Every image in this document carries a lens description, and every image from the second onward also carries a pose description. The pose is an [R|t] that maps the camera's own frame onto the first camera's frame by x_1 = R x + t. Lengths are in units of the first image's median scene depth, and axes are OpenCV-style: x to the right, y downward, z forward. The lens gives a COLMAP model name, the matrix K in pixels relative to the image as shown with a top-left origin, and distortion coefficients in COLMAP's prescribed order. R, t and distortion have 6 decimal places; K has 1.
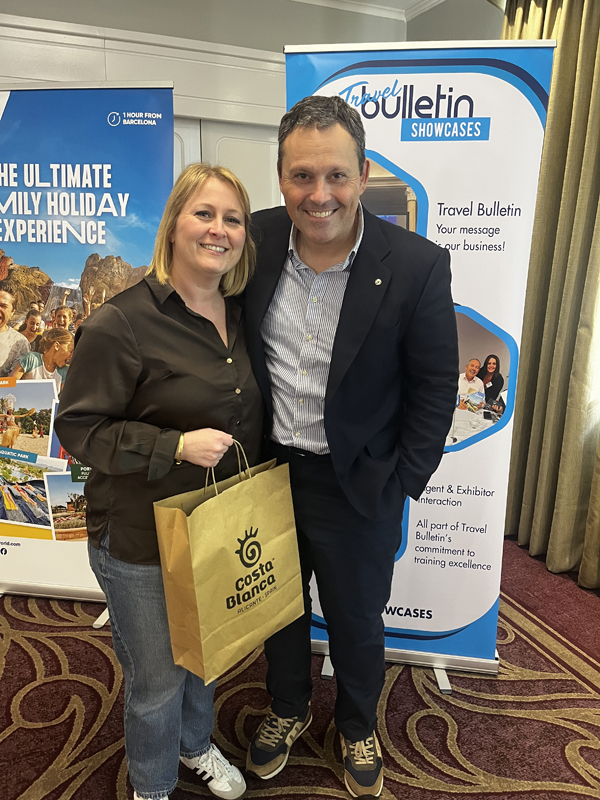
lens RADIAL K [[603.9, 0, 303.7], [0, 603.9, 397.6], [0, 0, 1]] dist [0.081756, -0.125123]
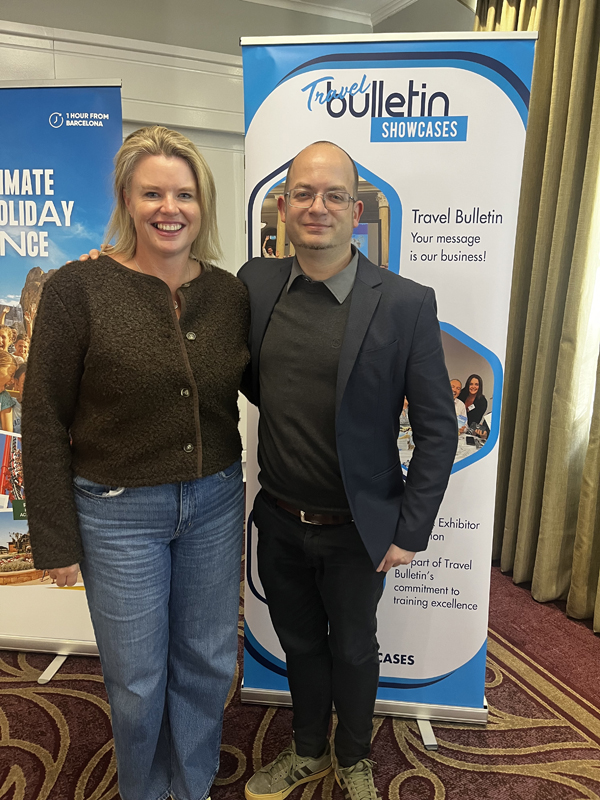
lens RADIAL K [[602.8, 0, 299.9], [0, 602.8, 396.8], [0, 0, 1]] dist [0.079012, -0.119409]
pose [[0.999130, -0.015105, 0.038875, 0.012204], [0.015885, 0.999677, -0.019822, -0.023120], [-0.038563, 0.020422, 0.999047, 0.099994]]
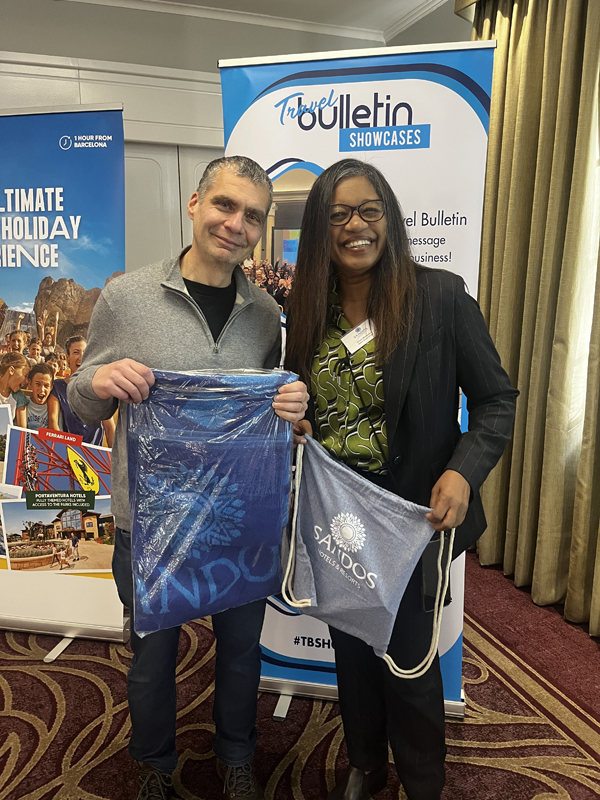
lens RADIAL K [[602.8, 0, 299.9], [0, 602.8, 396.8], [0, 0, 1]] dist [0.079012, -0.119409]
pose [[0.998652, -0.013233, -0.050181, 0.133279], [0.010889, 0.998850, -0.046682, 0.010736], [0.050741, 0.046072, 0.997649, 0.051190]]
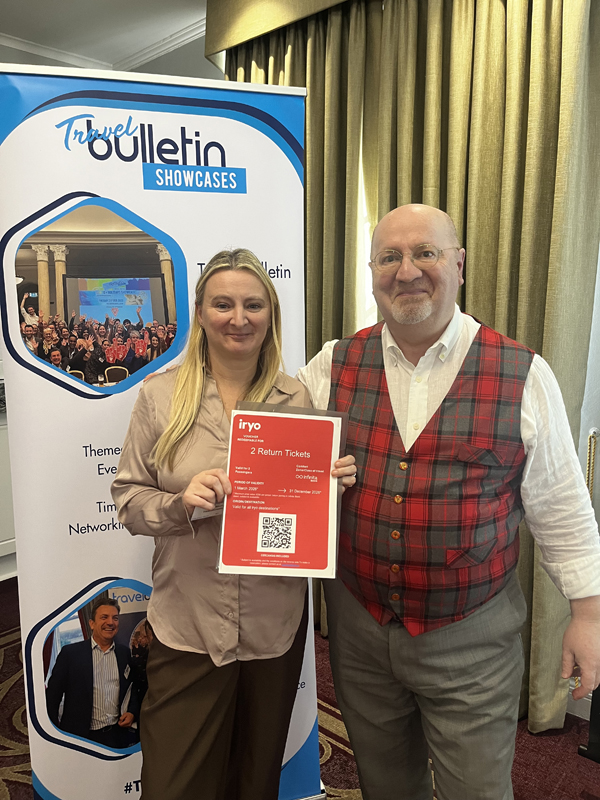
lens RADIAL K [[603.9, 0, 303.7], [0, 603.9, 397.6], [0, 0, 1]] dist [0.081756, -0.125123]
pose [[0.902836, -0.093982, 0.419588, -0.015983], [0.136502, 0.987989, -0.072419, -0.054297], [-0.407742, 0.122657, 0.904821, 0.199725]]
